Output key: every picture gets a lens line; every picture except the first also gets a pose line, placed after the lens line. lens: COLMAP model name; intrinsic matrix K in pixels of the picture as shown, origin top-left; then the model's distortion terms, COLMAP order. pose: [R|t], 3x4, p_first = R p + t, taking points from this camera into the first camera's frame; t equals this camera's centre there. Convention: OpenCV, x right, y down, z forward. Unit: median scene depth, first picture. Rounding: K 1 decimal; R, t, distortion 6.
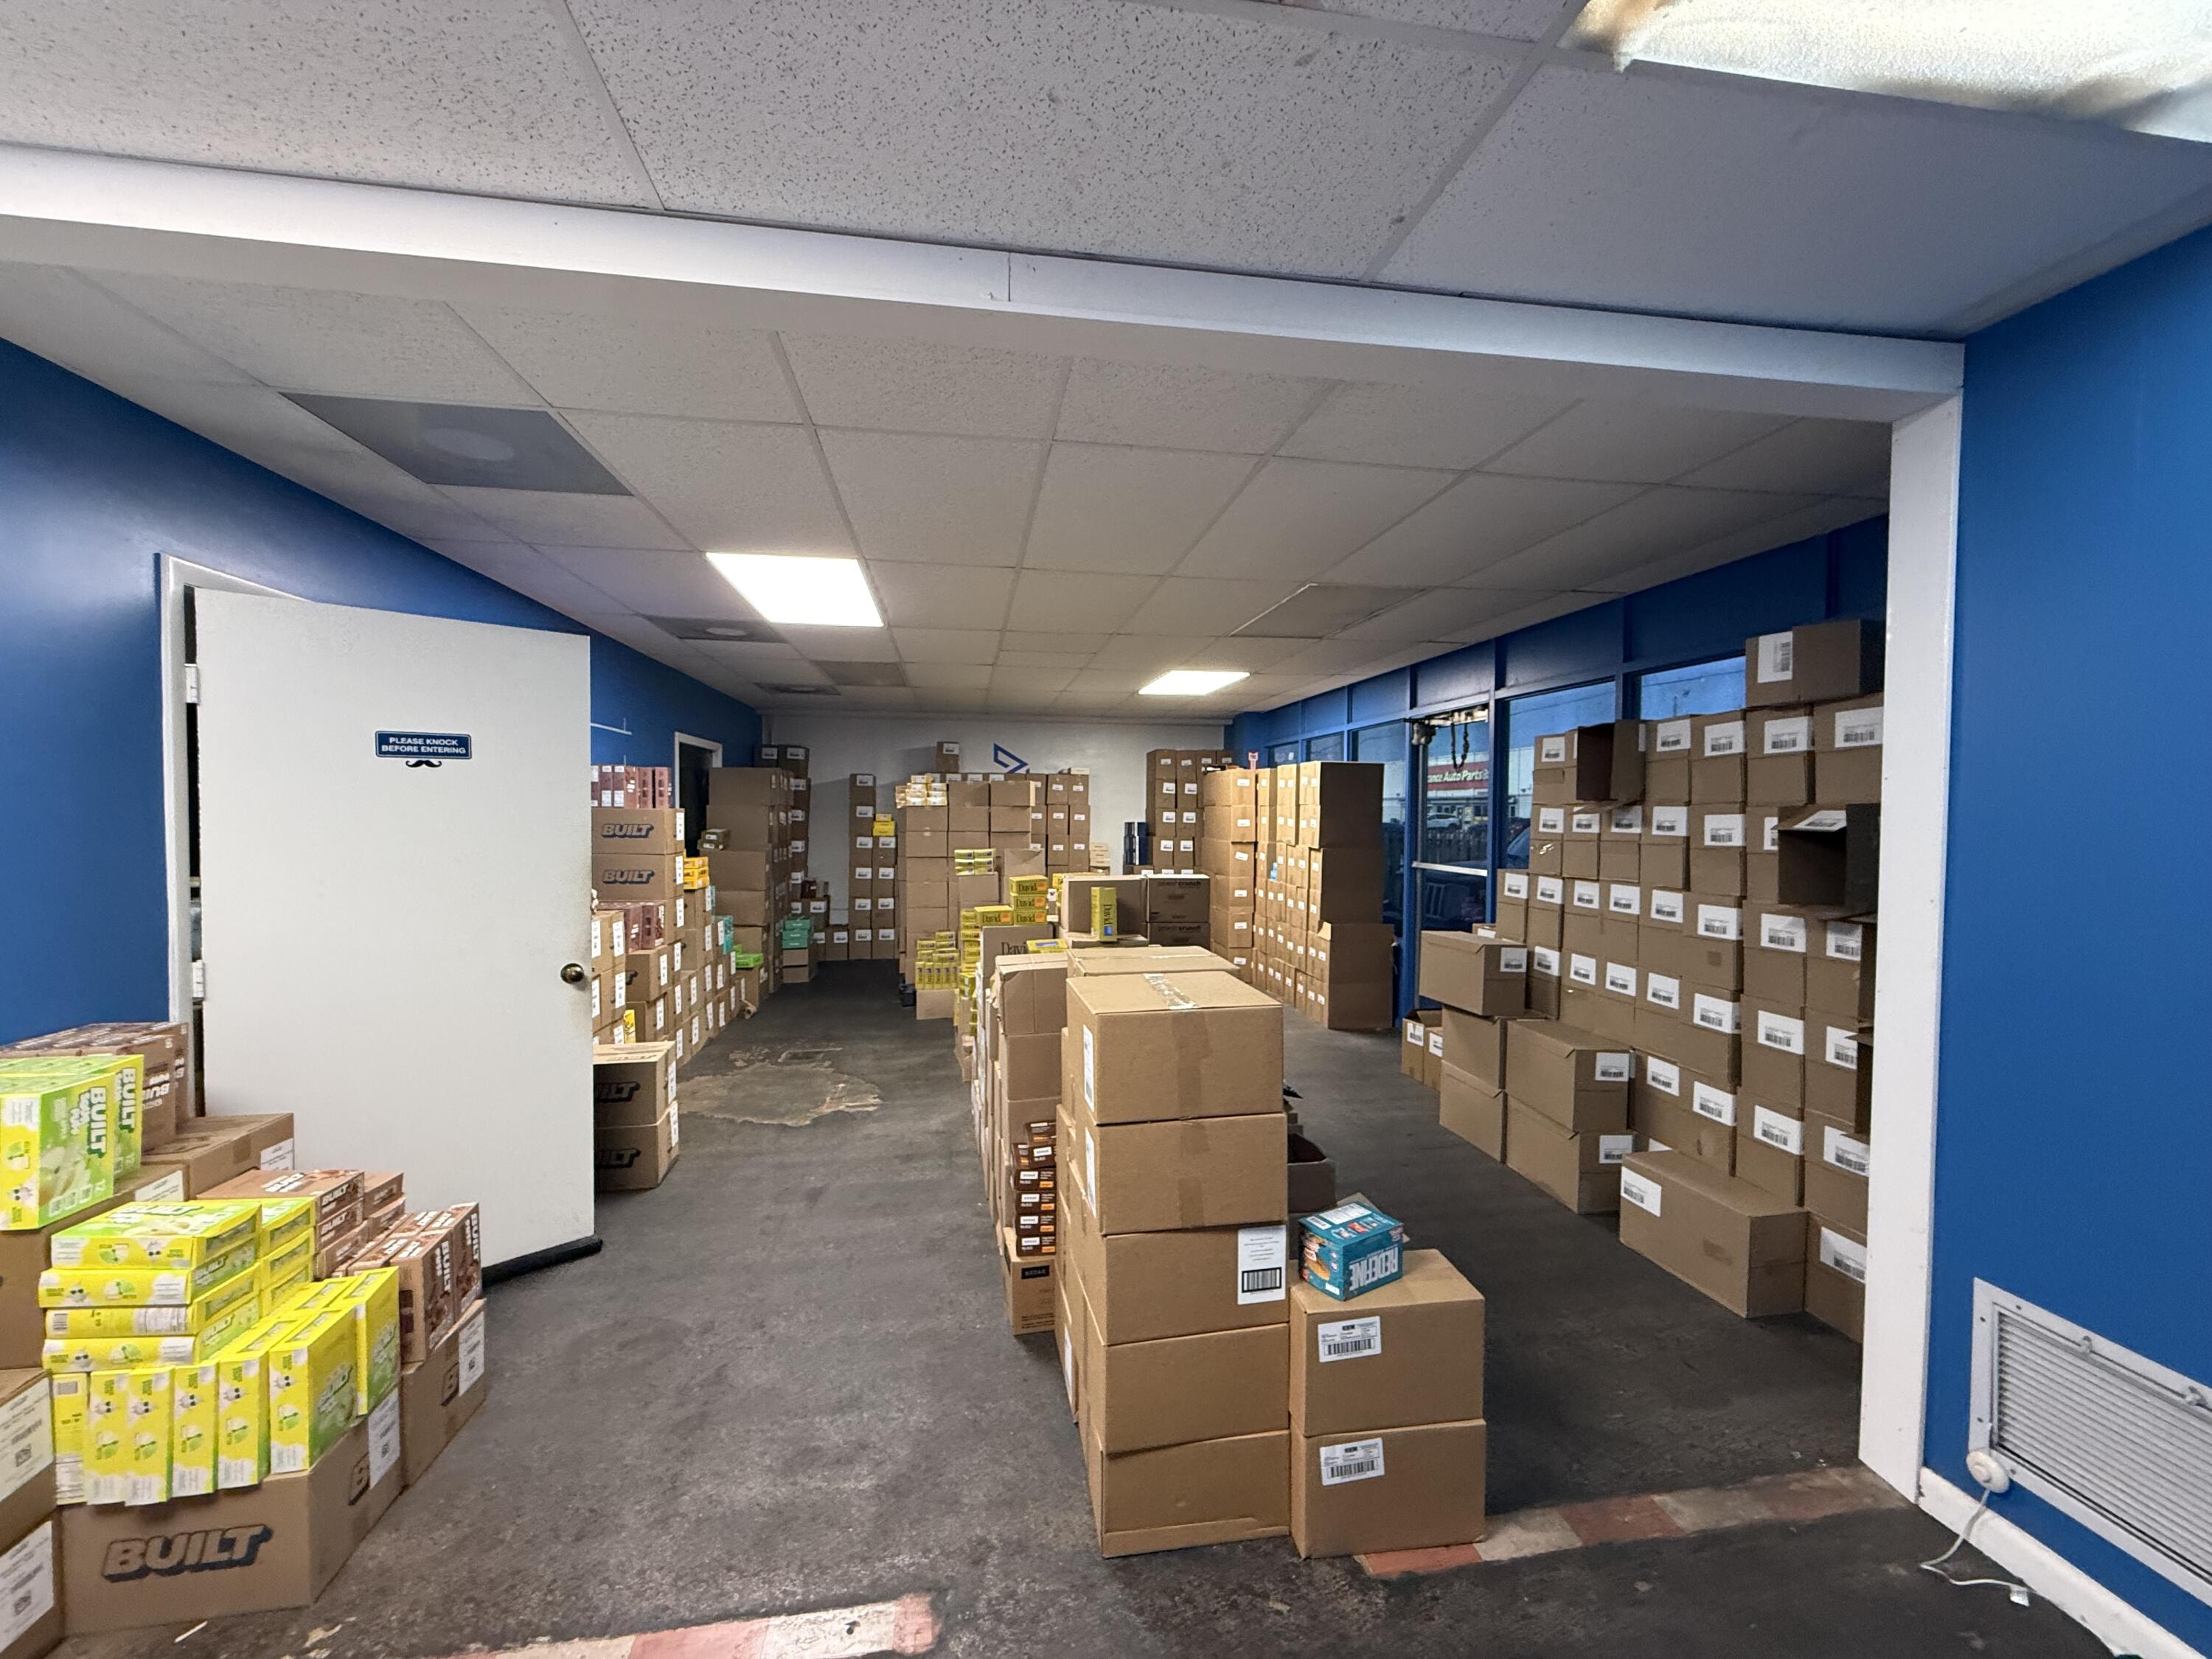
lens RADIAL K [[882.8, 0, 1106.1], [0, 882.8, 830.1], [0, 0, 1]] dist [-0.000100, 0.000512]
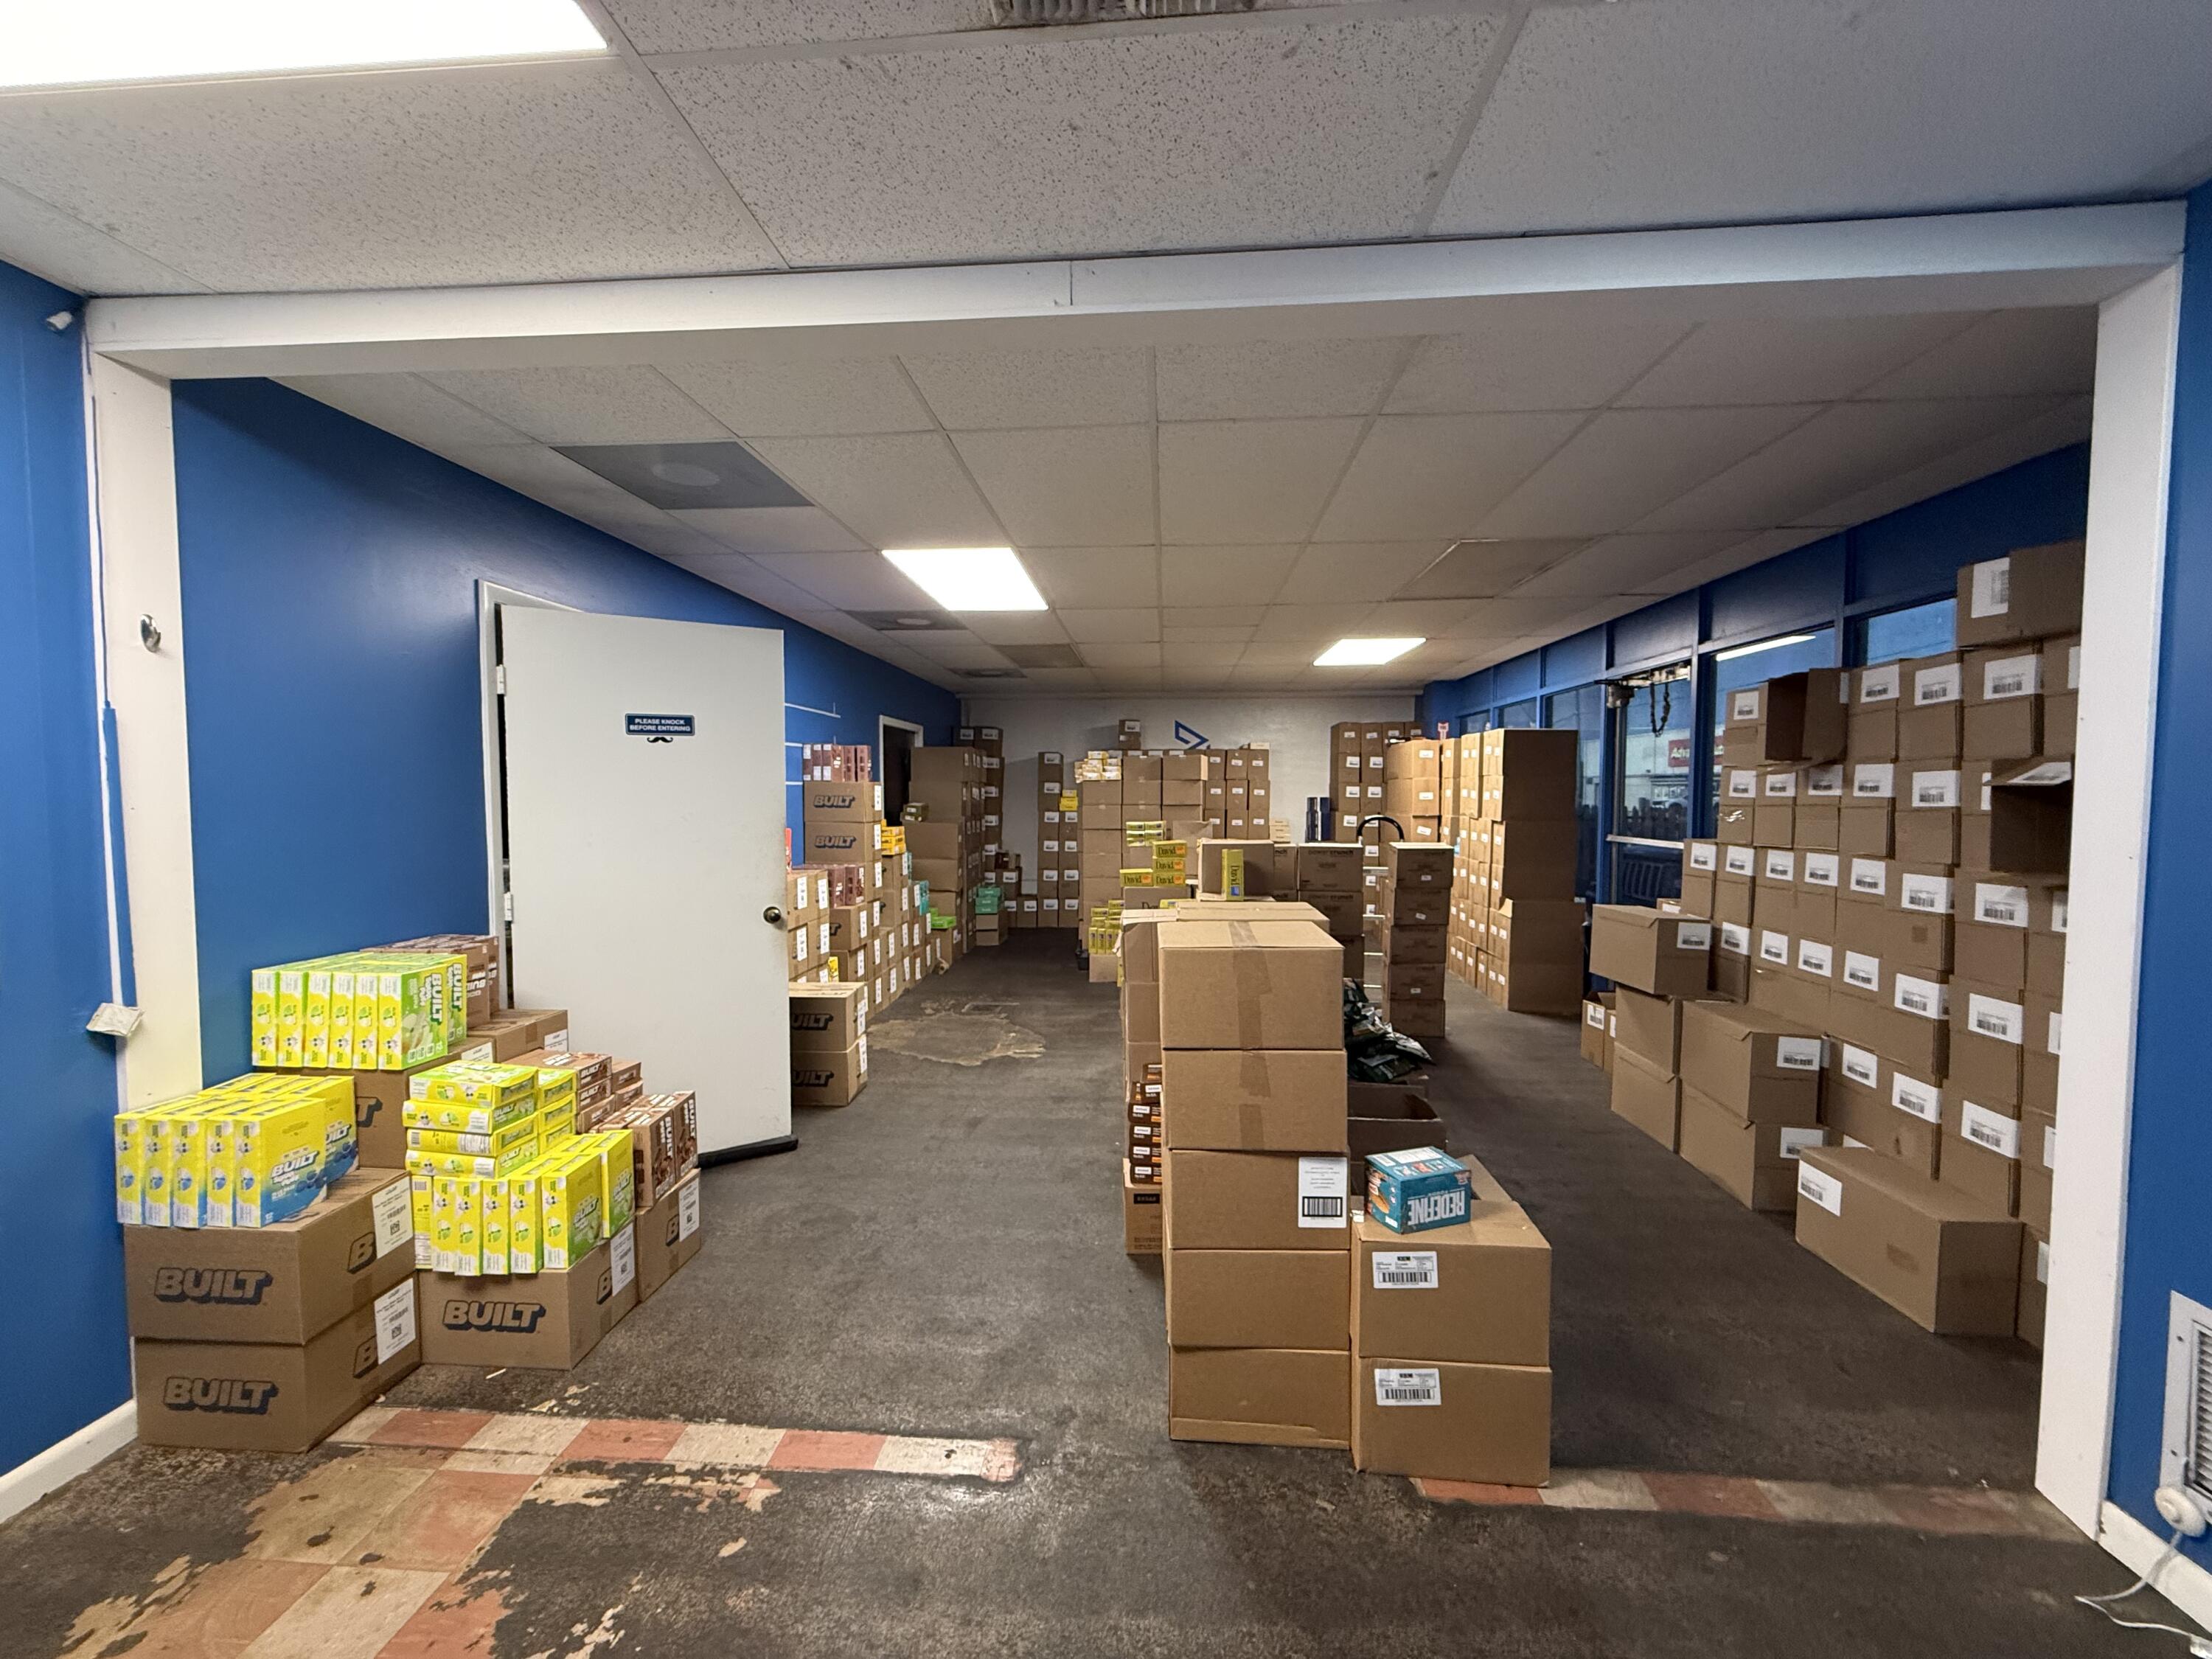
lens RADIAL K [[882.8, 0, 1103.3], [0, 882.8, 829.4], [0, 0, 1]] dist [-0.000100, 0.000512]
pose [[0.972805, 0.004497, -0.231584, 0.134149], [0.000321, 0.999784, 0.020762, 0.029380], [0.231627, -0.020271, 0.972593, -0.064551]]
